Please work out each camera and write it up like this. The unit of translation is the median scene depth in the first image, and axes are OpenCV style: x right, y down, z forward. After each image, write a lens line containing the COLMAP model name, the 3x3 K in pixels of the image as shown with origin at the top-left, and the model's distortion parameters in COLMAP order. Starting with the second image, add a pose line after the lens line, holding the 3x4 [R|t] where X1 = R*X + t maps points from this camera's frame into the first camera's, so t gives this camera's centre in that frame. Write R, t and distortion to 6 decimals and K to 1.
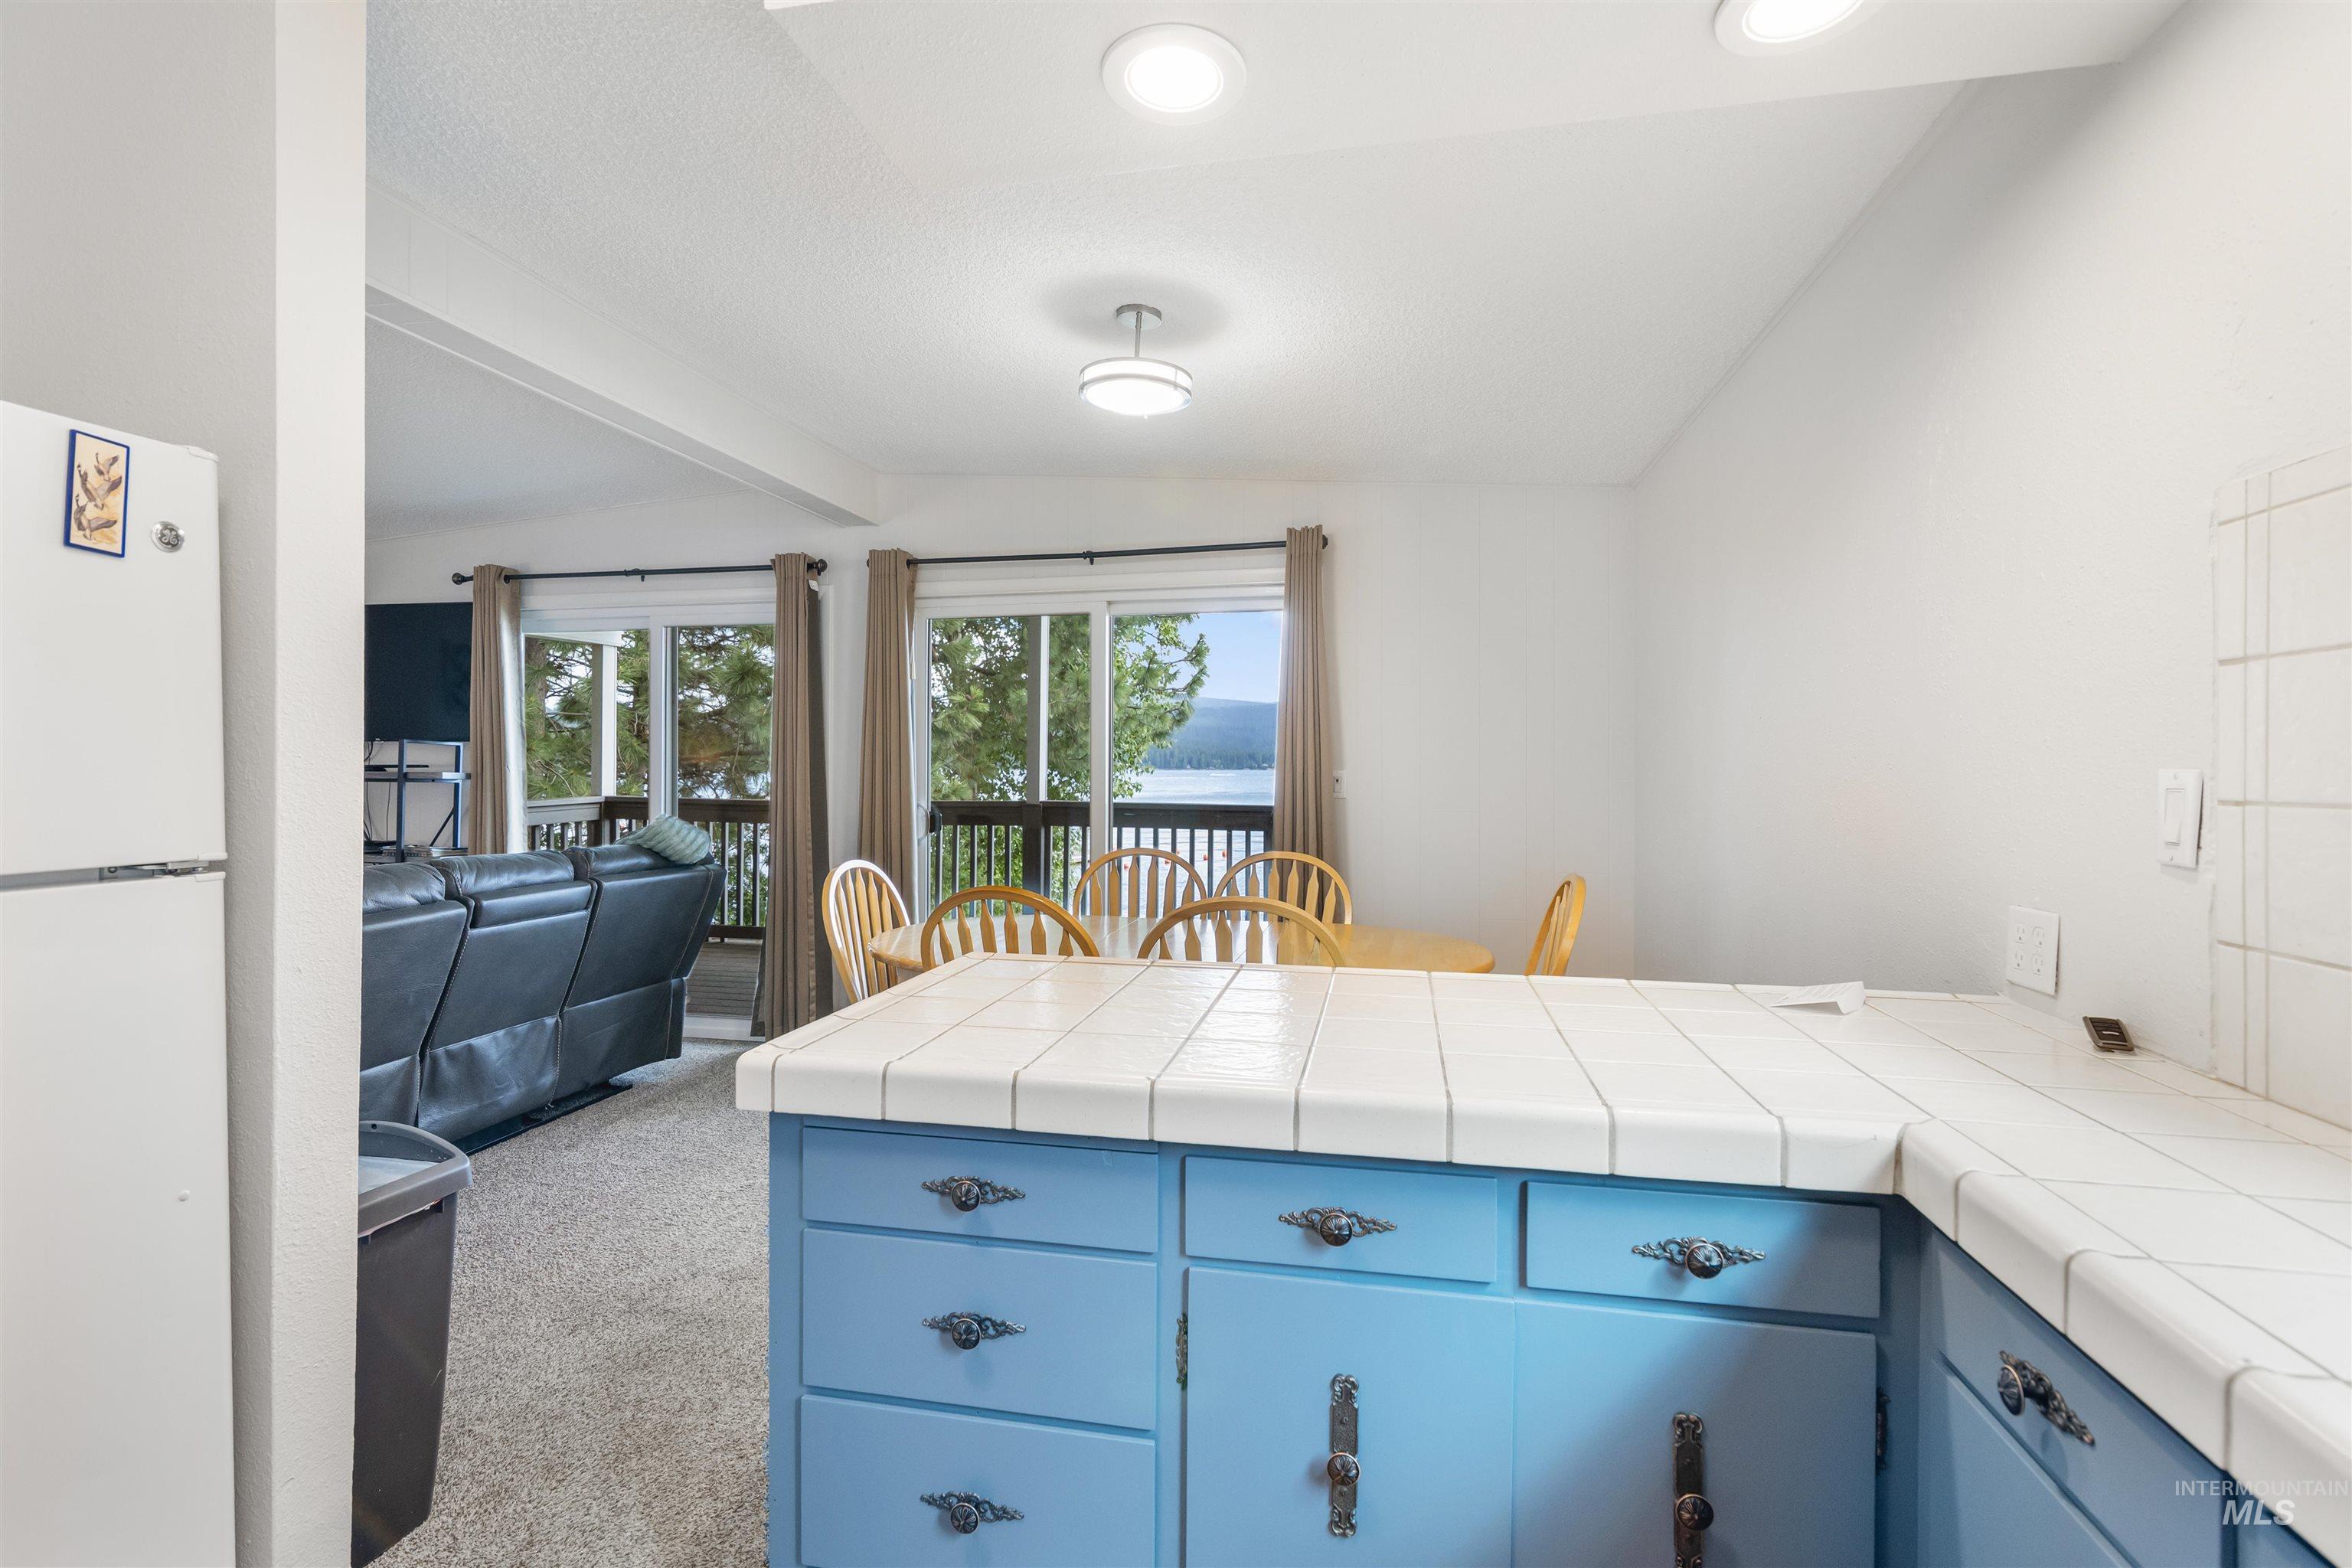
lens RADIAL K [[1102.7, 0, 1176.0], [0, 1102.7, 784.0], [0, 0, 1]] dist [0.002102, 0.000443]
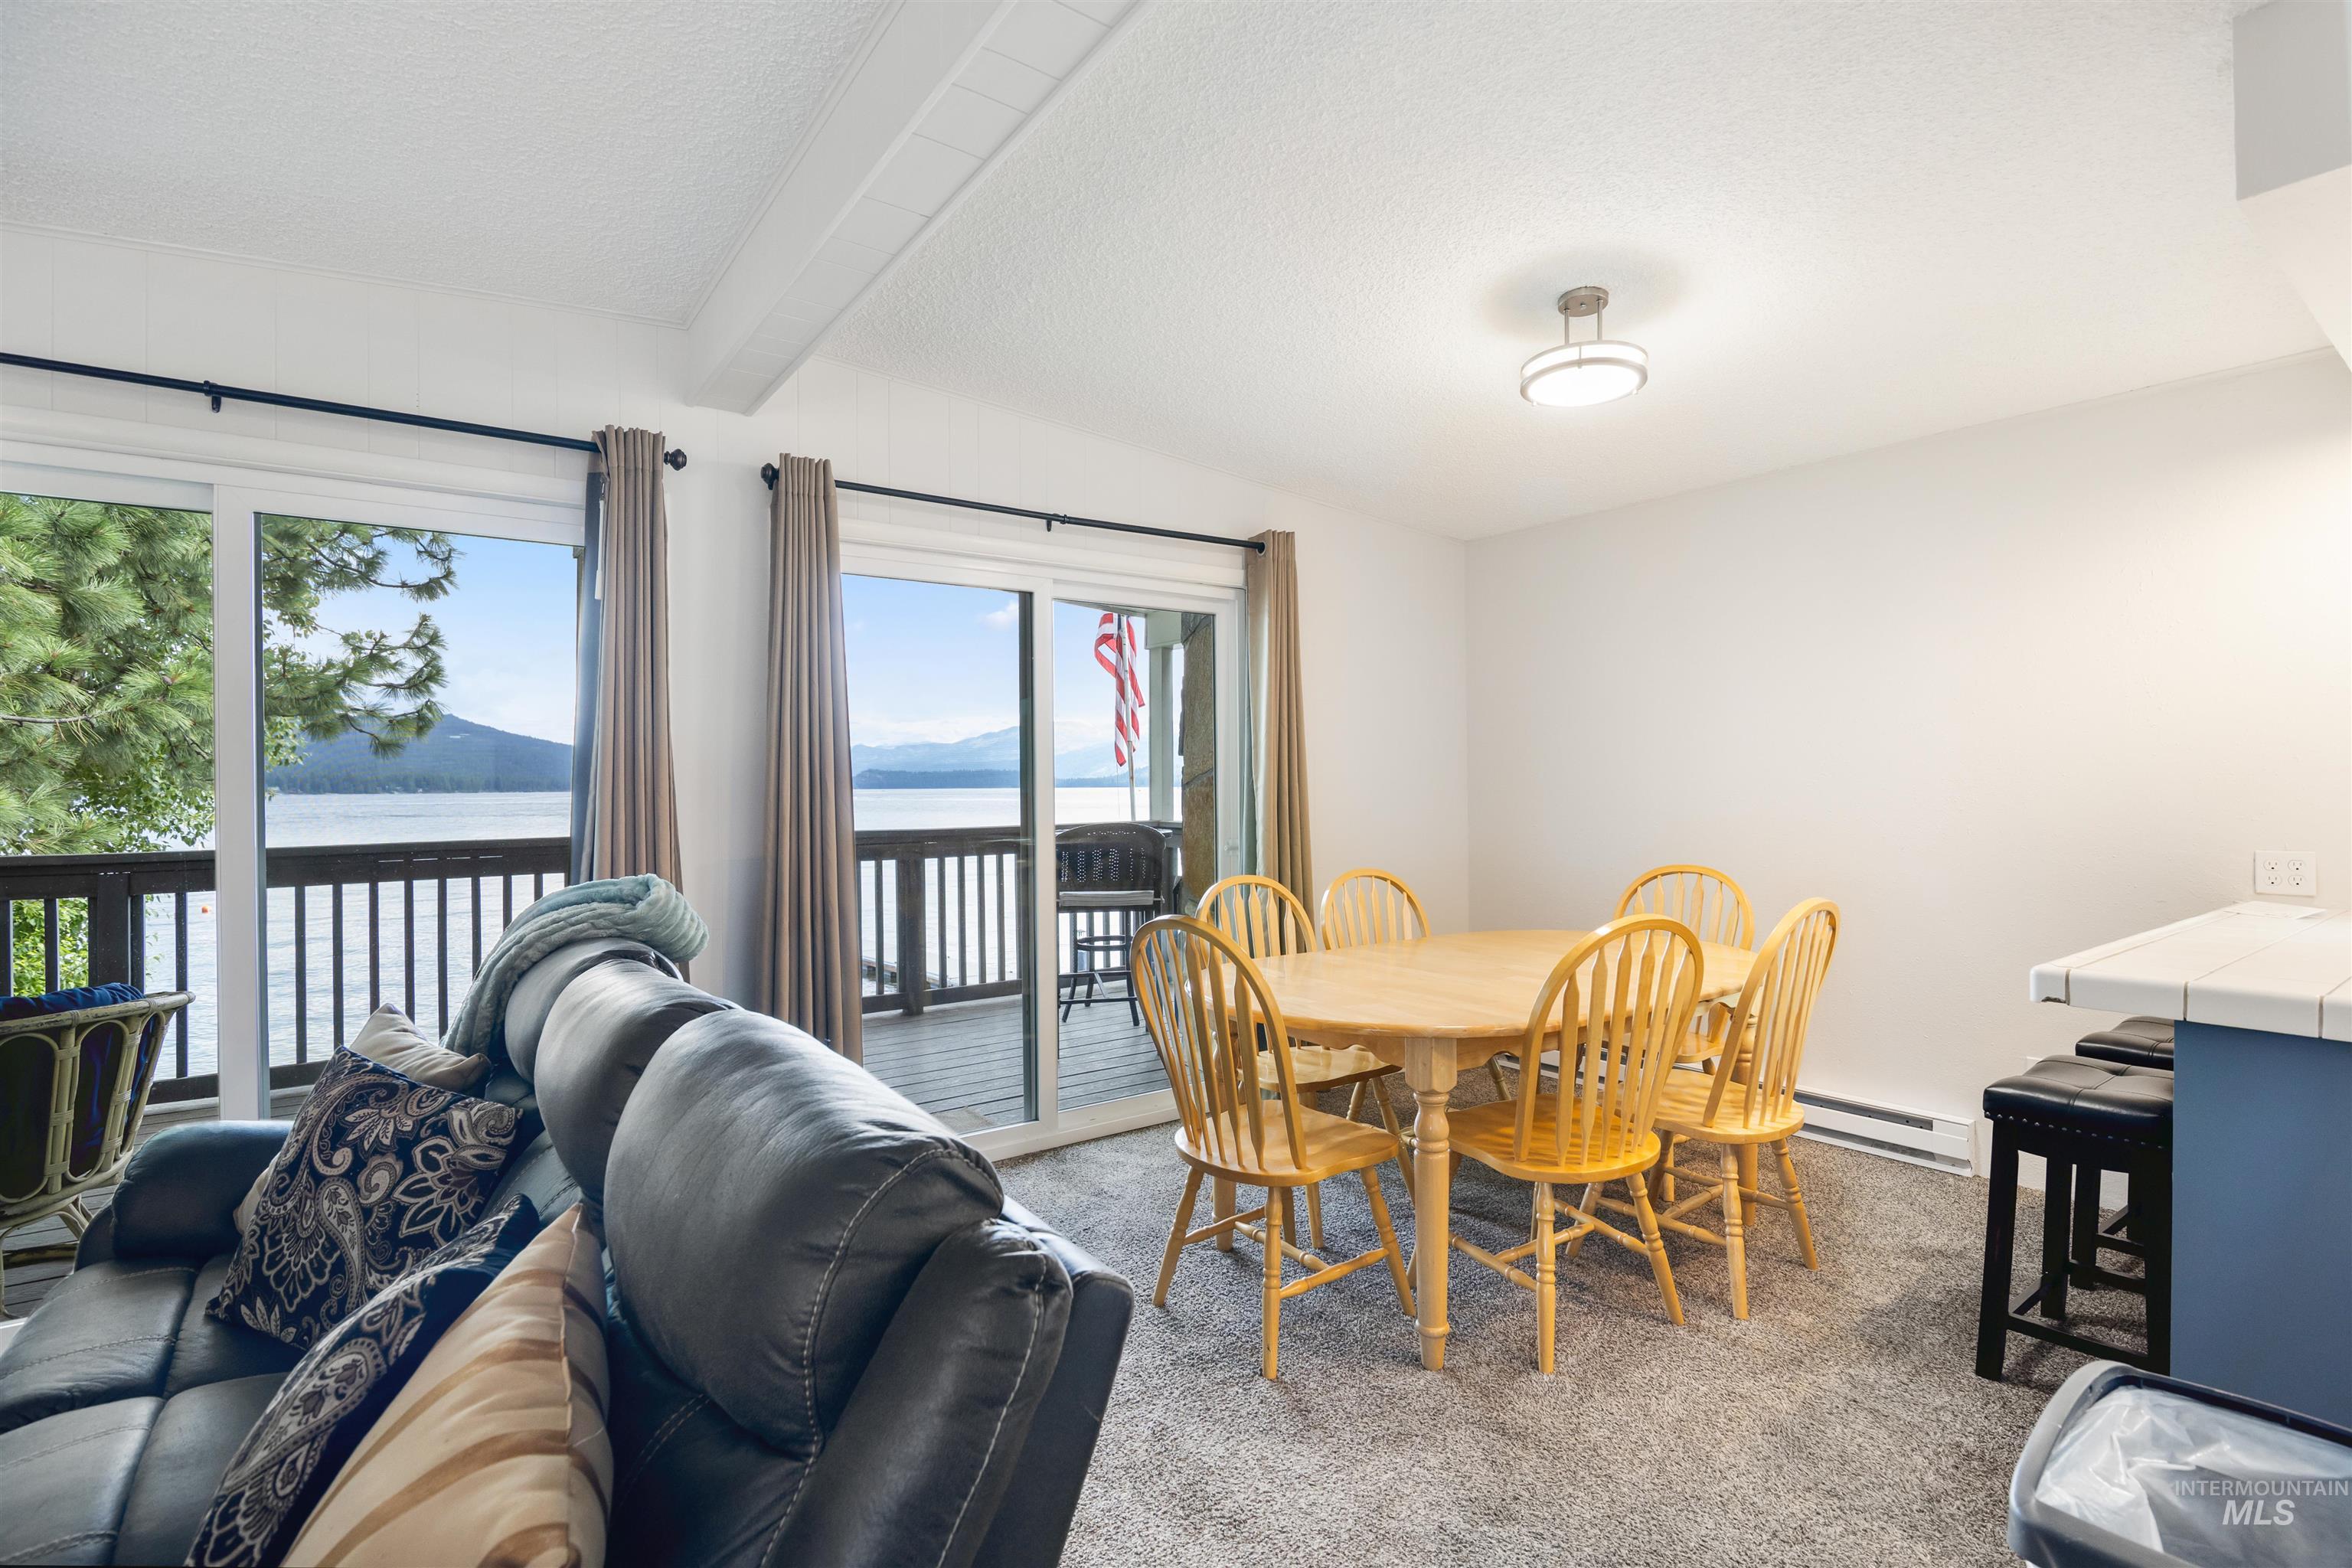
lens RADIAL K [[1102.7, 0, 1176.0], [0, 1102.7, 784.0], [0, 0, 1]] dist [0.002102, 0.000443]
pose [[0.664073, -0.011026, 0.747586, -0.304092], [0.025914, 0.999630, -0.008276, -0.002342], [-0.747219, 0.024869, 0.664113, 0.195794]]
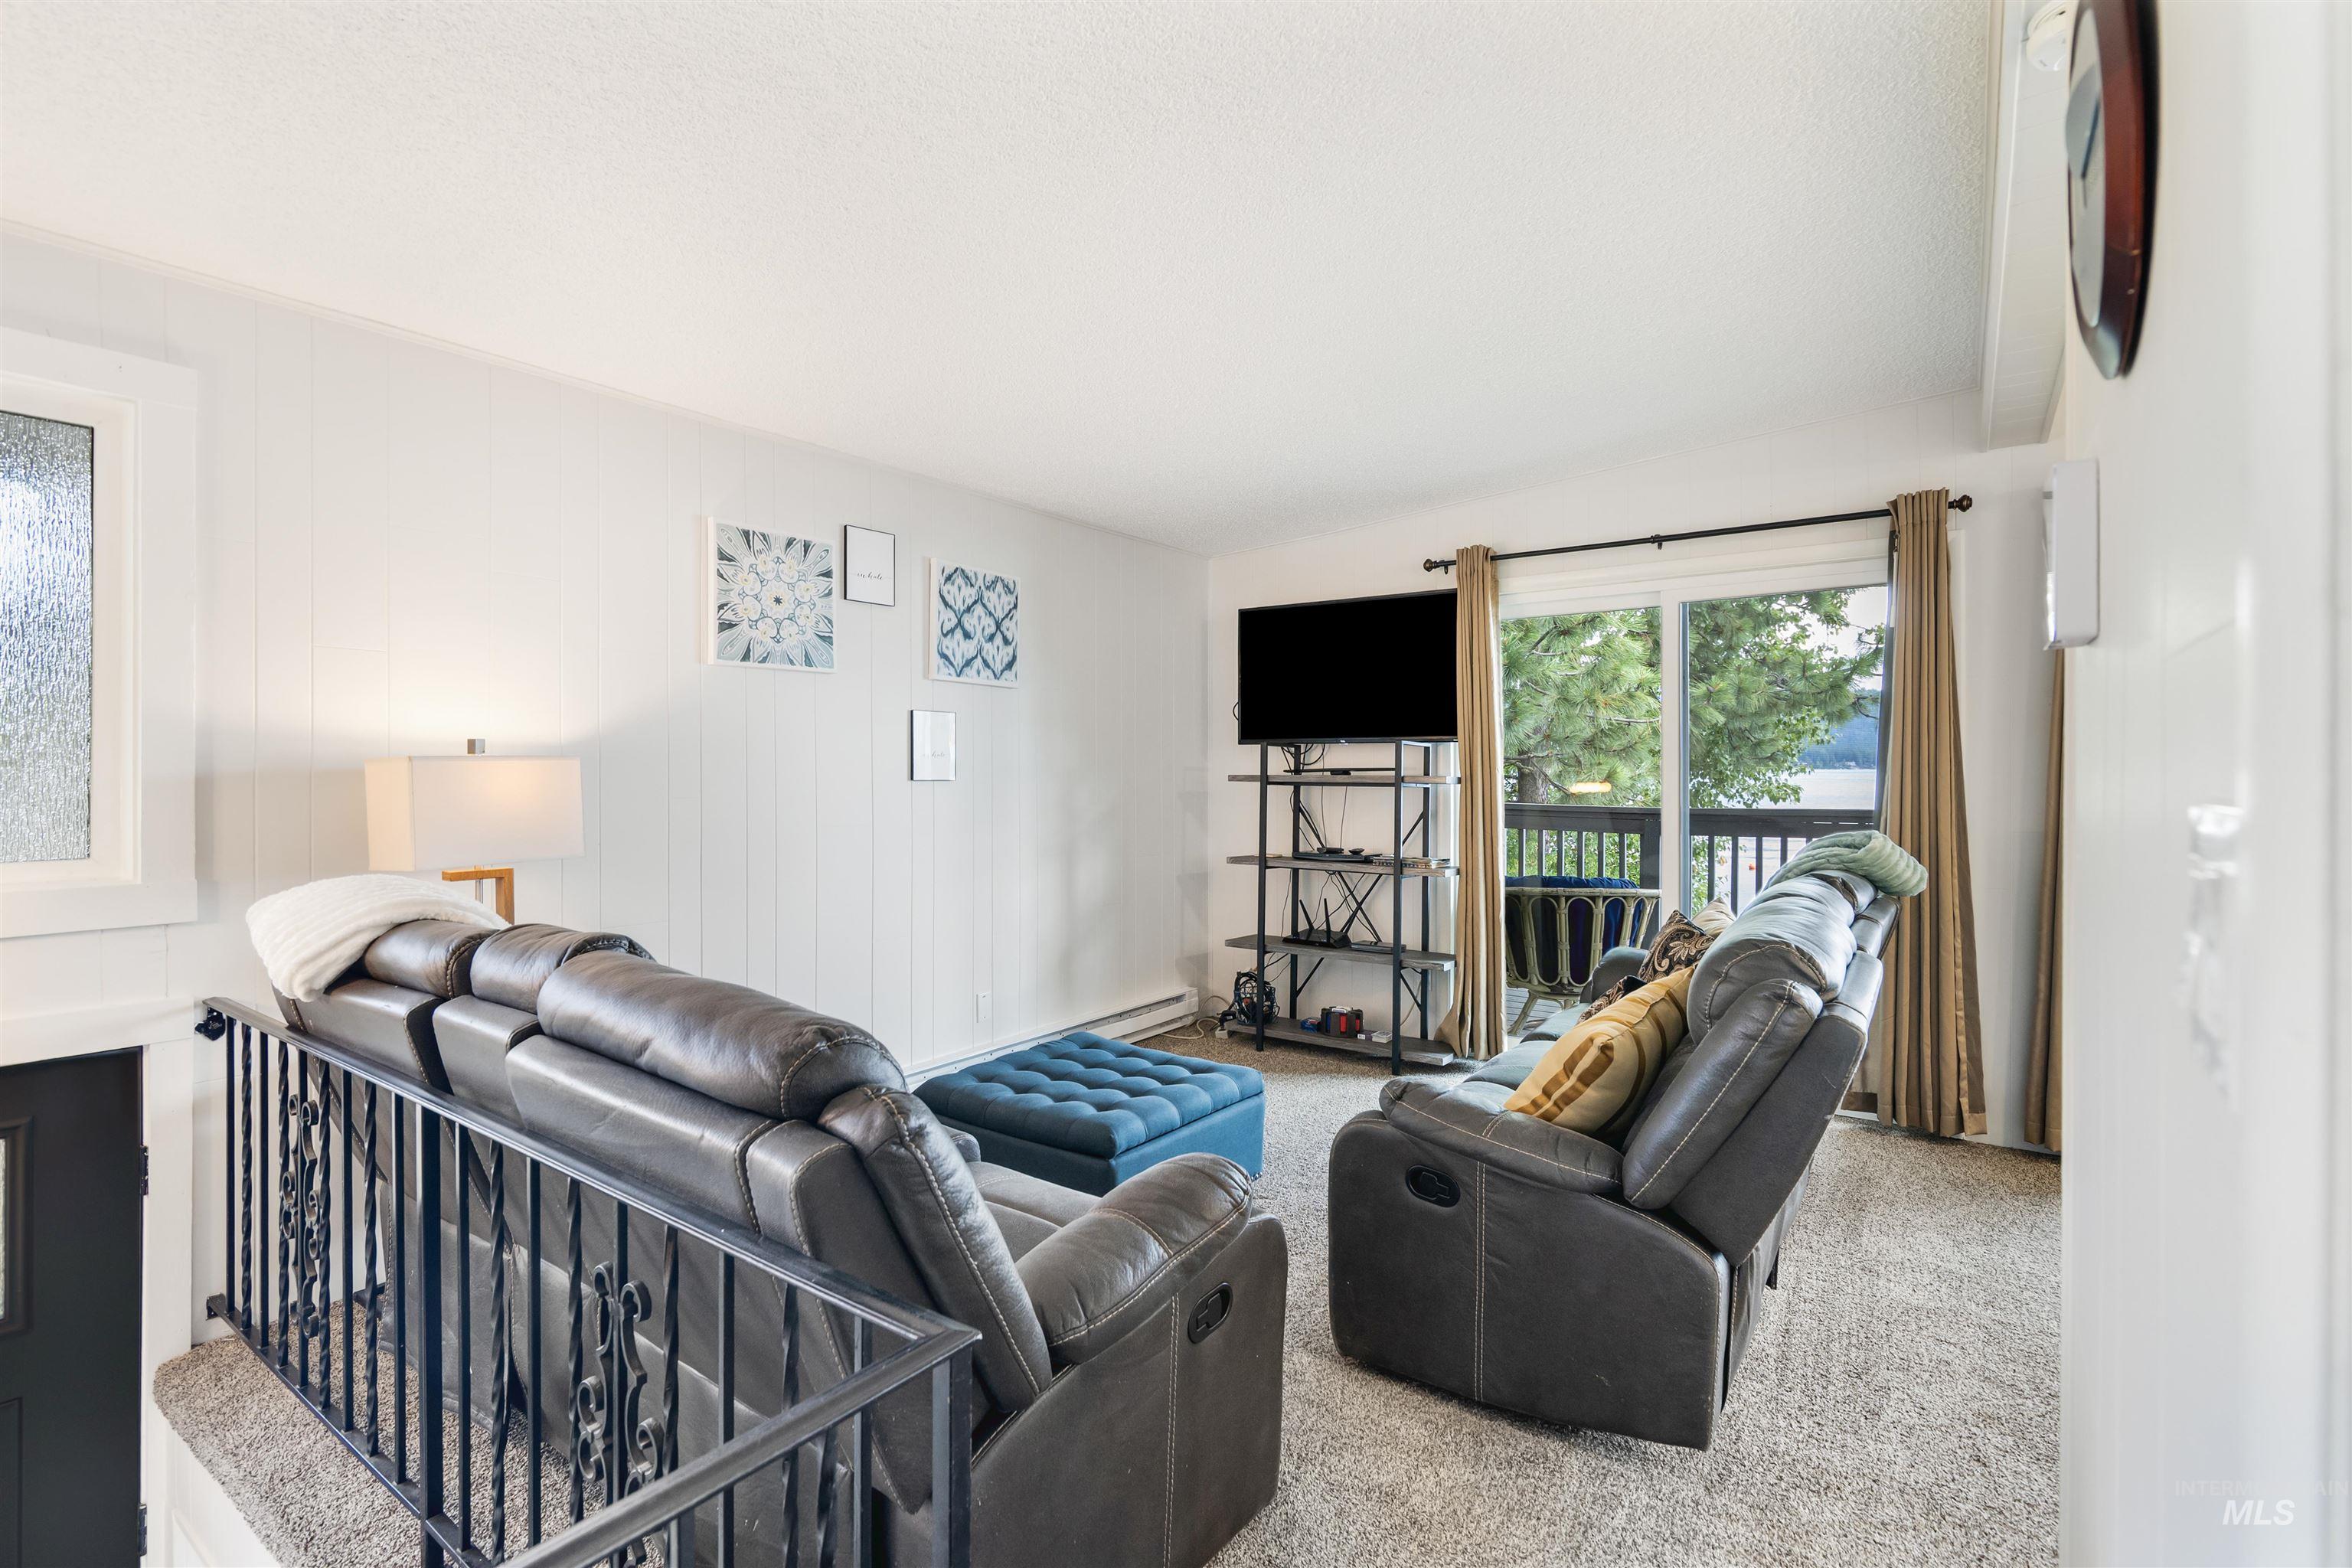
lens RADIAL K [[1066.0, 0, 1176.0], [0, 1066.0, 784.0], [0, 0, 1]] dist [-0.000286, 0.017269]
pose [[0.922689, 0.000206, -0.385546, -0.272988], [-0.001063, 0.999997, -0.002007, -0.001145], [0.385544, 0.002262, 0.922687, 0.054804]]
